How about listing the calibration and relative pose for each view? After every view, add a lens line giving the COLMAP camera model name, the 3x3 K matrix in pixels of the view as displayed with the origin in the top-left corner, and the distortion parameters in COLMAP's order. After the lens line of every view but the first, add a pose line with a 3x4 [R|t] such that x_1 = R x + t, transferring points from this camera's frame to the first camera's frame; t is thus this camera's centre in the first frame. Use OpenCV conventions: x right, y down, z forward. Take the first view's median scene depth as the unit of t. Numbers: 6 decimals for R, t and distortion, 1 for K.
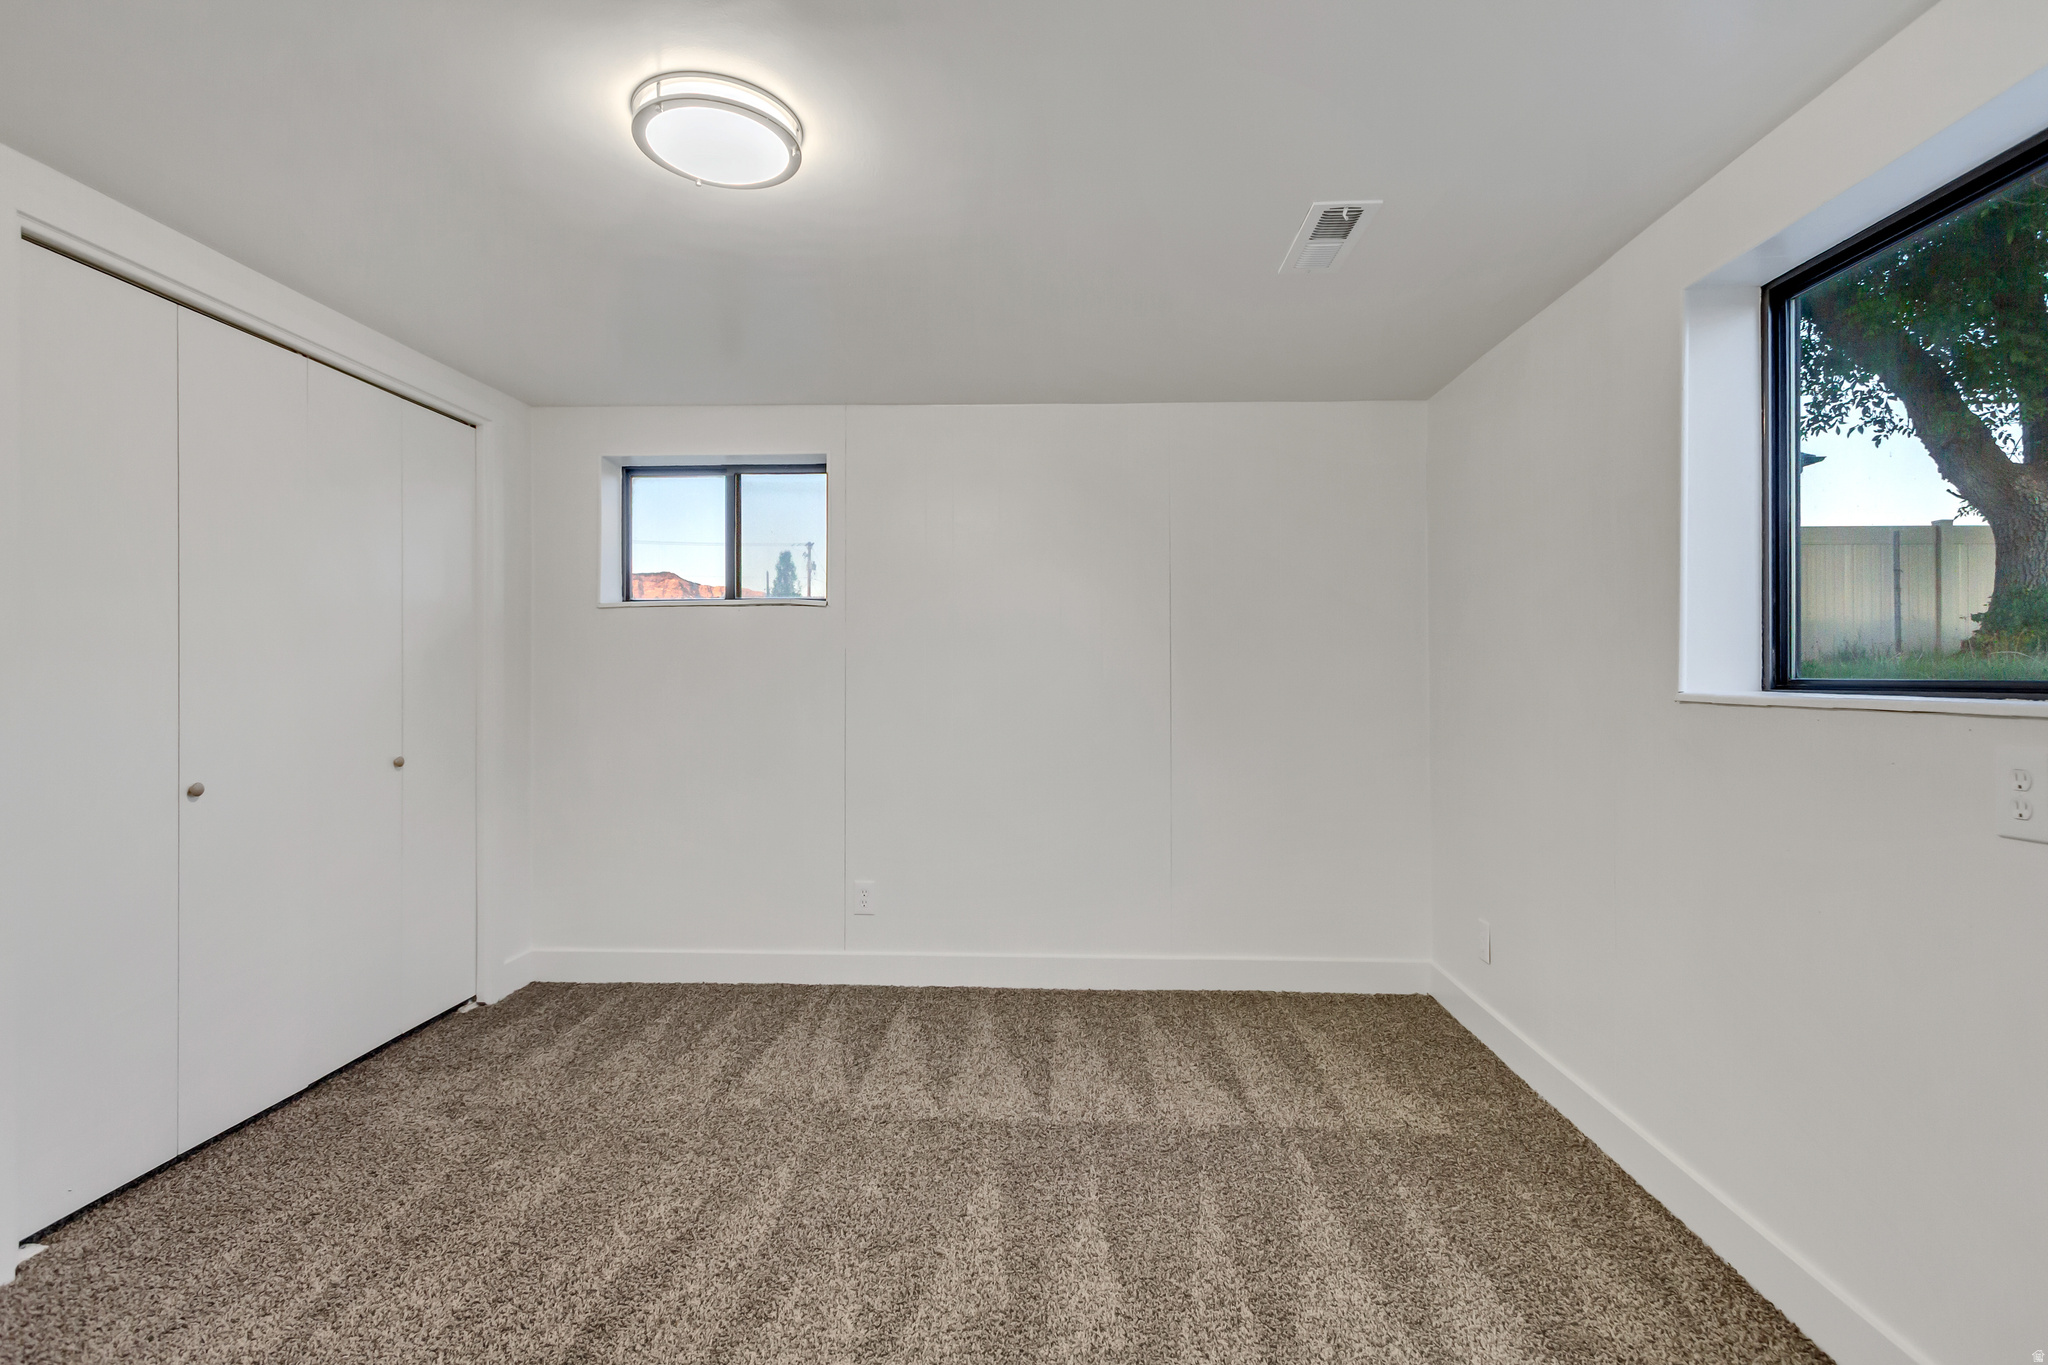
lens RADIAL K [[961.9, 0, 1022.7], [0, 961.9, 673.3], [0, 0, 1]] dist [0.001872, -0.000444]
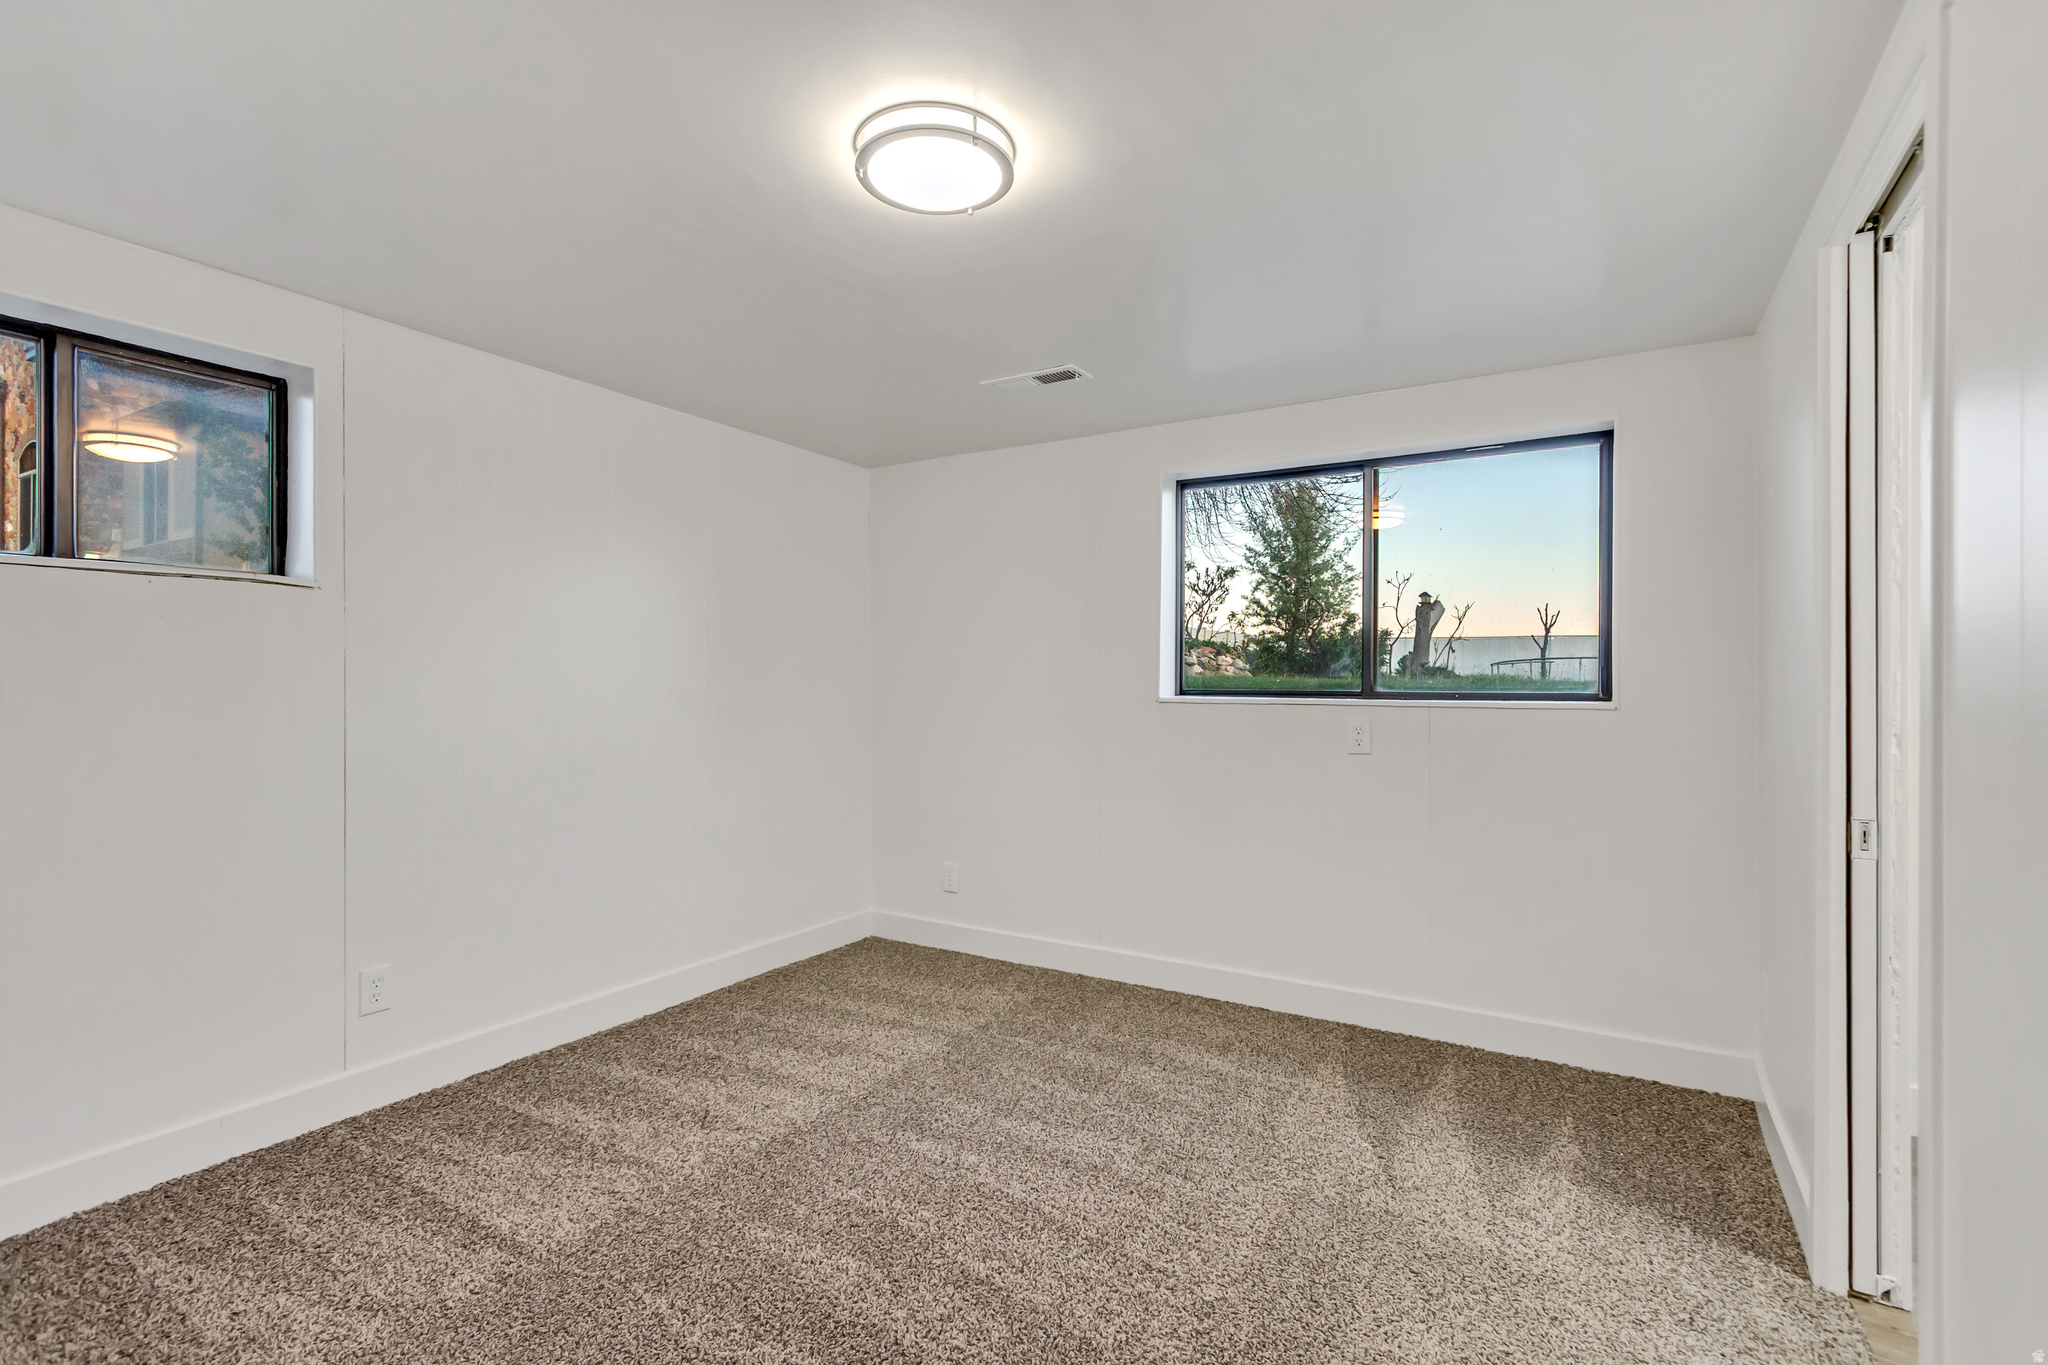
lens RADIAL K [[961.9, 0, 1023.5], [0, 961.9, 684.5], [0, 0, 1]] dist [0.001872, -0.000444]
pose [[0.465161, -0.001327, 0.885225, -0.702484], [-0.006228, 0.999969, 0.004772, -0.008165], [-0.885204, -0.007733, 0.465138, 0.264011]]
